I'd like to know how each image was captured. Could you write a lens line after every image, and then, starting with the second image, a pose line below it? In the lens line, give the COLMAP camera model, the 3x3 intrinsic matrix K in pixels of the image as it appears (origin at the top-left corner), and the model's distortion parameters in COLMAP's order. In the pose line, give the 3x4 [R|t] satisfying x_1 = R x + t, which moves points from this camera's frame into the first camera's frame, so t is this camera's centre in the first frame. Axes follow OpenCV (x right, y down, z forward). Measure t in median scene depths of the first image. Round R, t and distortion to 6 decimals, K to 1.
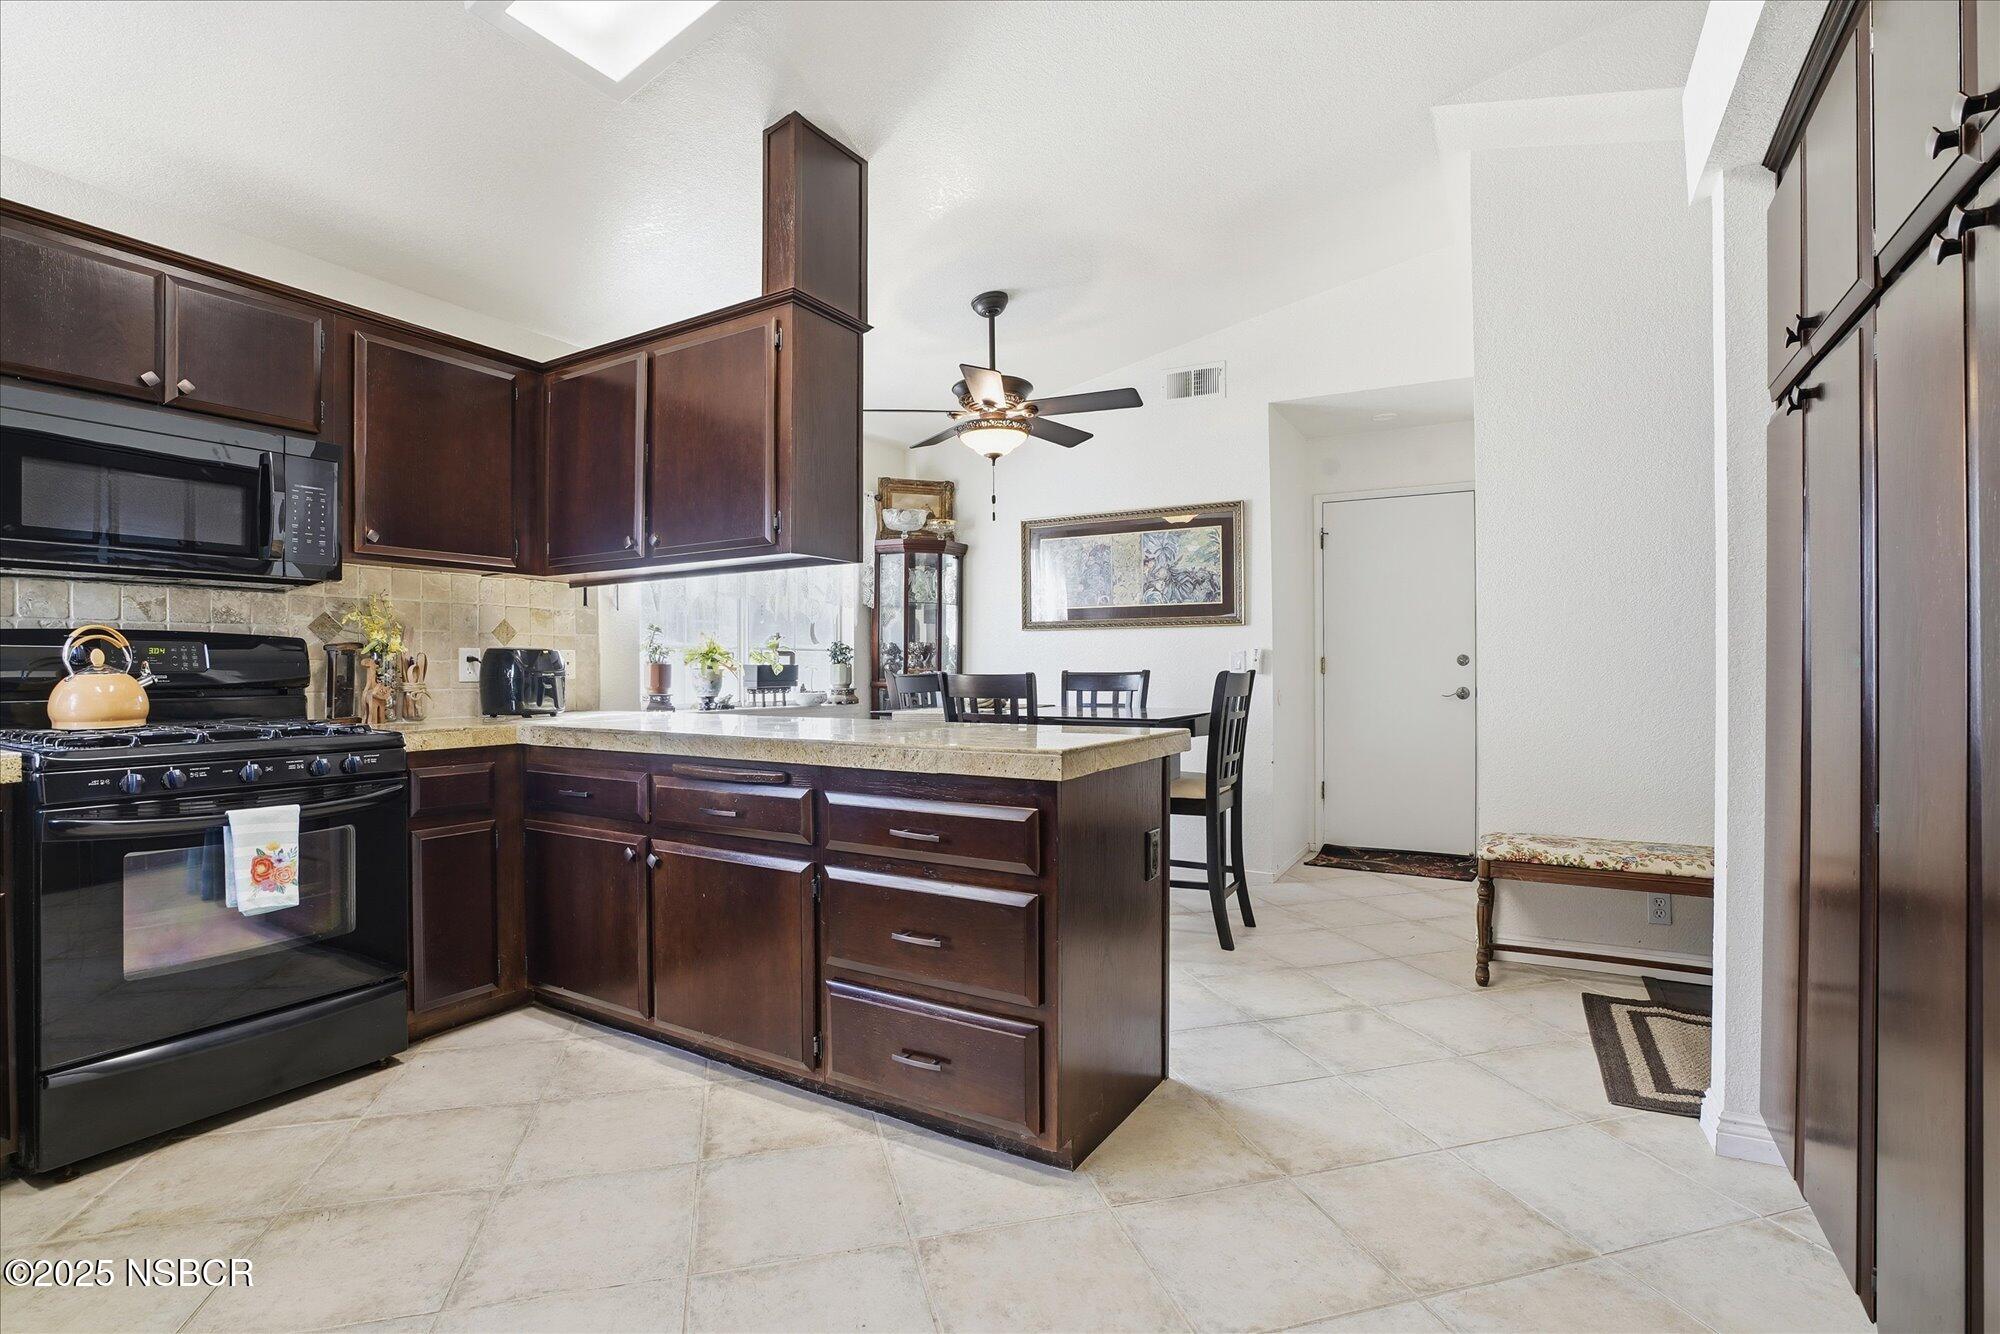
lens RADIAL K [[924.7, 0, 993.7], [0, 924.7, 673.1], [0, 0, 1]] dist [-0.062445, 0.027647]
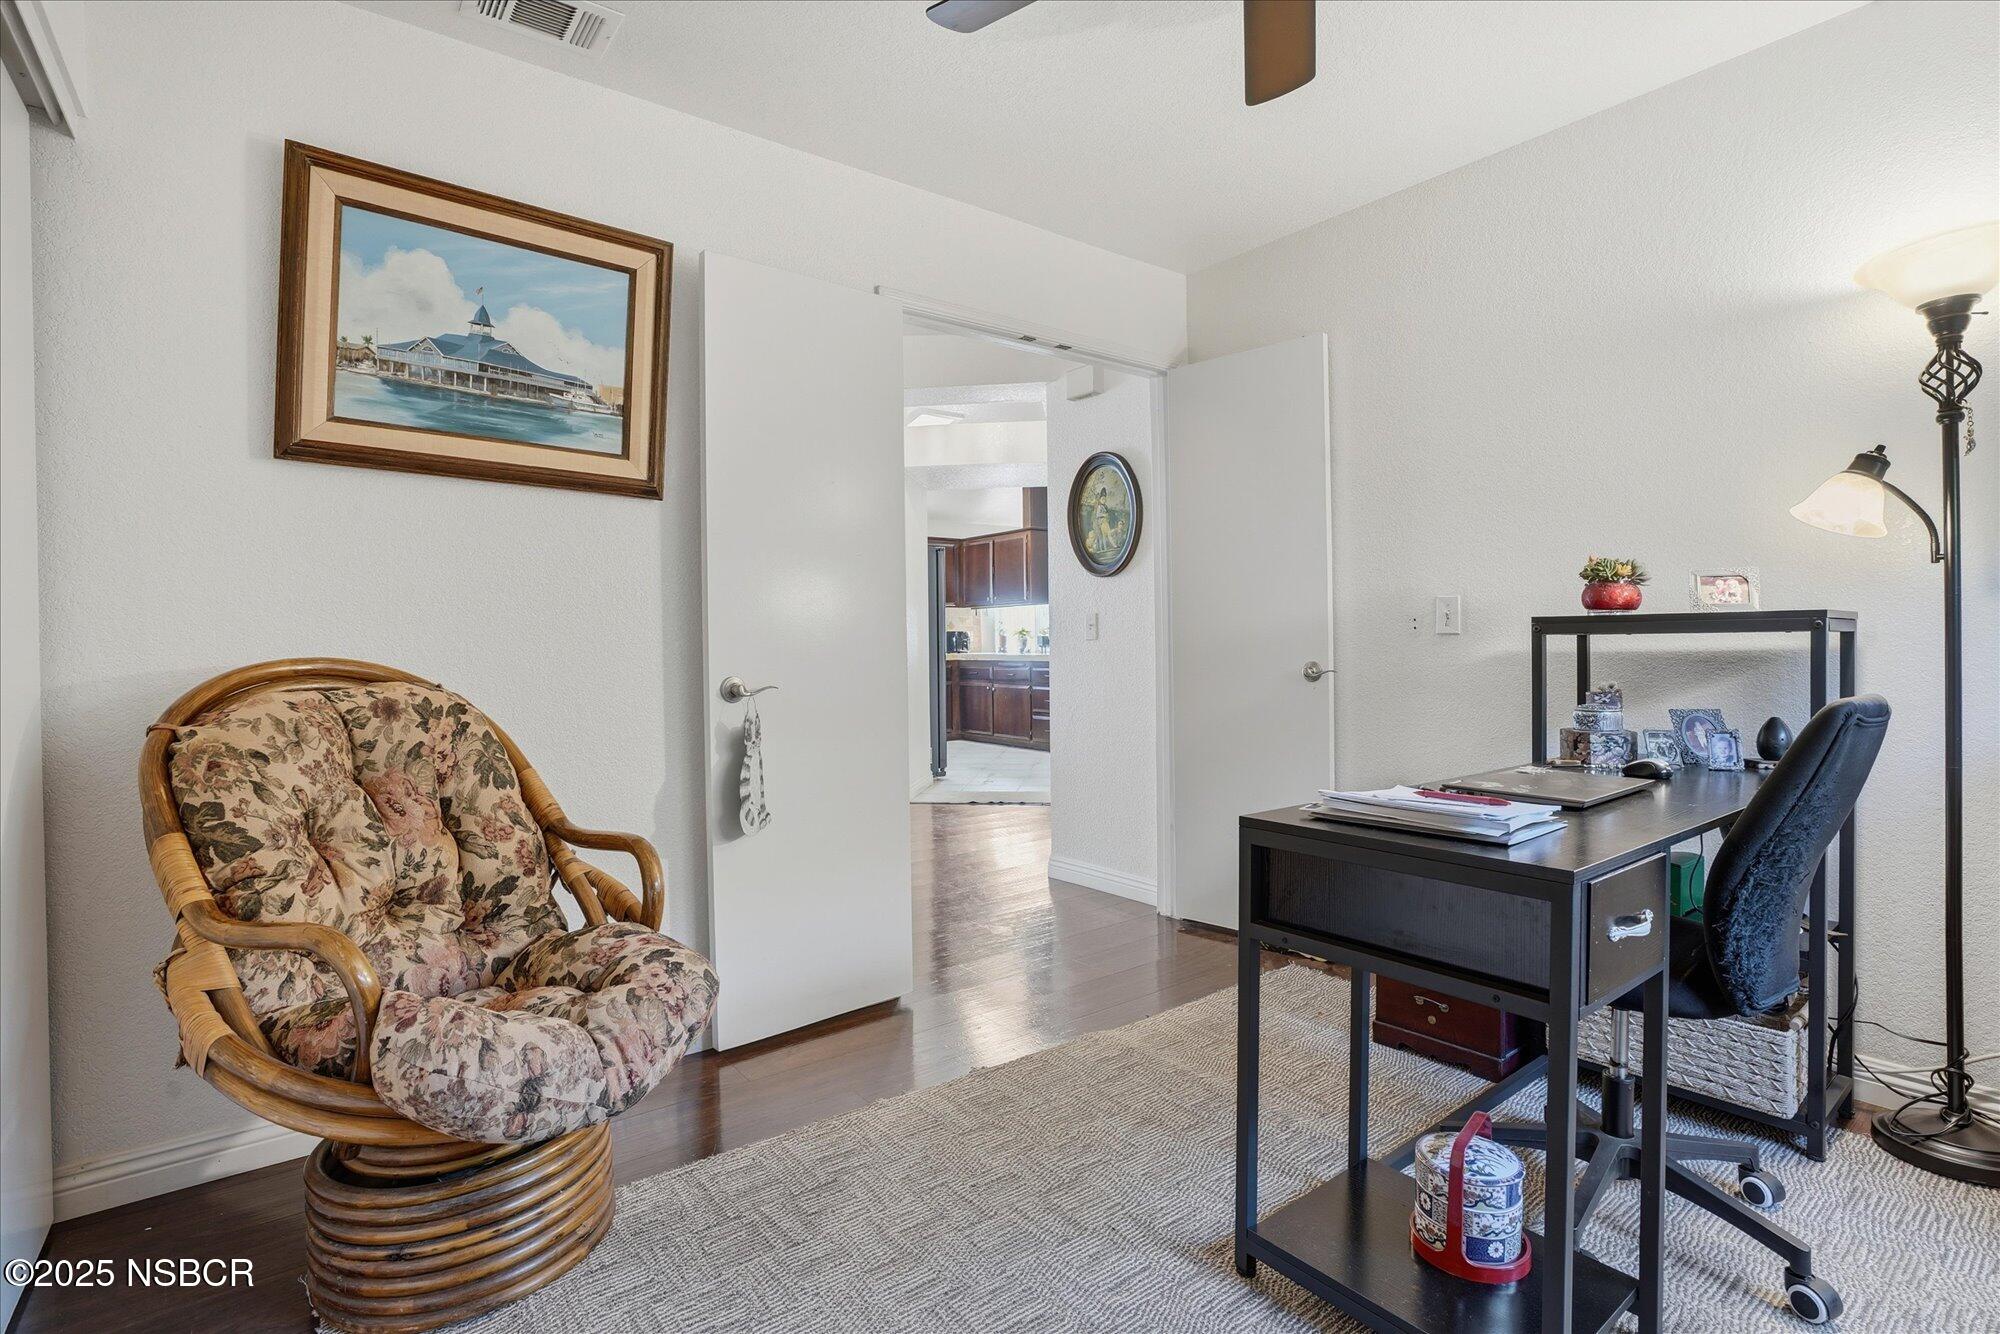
lens RADIAL K [[957.0, 0, 1010.8], [0, 957.0, 650.3], [0, 0, 1]] dist [-0.069804, 0.032086]
pose [[0.926453, -0.008300, -0.376318, 0.604490], [0.009480, 0.999954, 0.001284, 0.024481], [0.376291, -0.004757, 0.926490, -1.344918]]
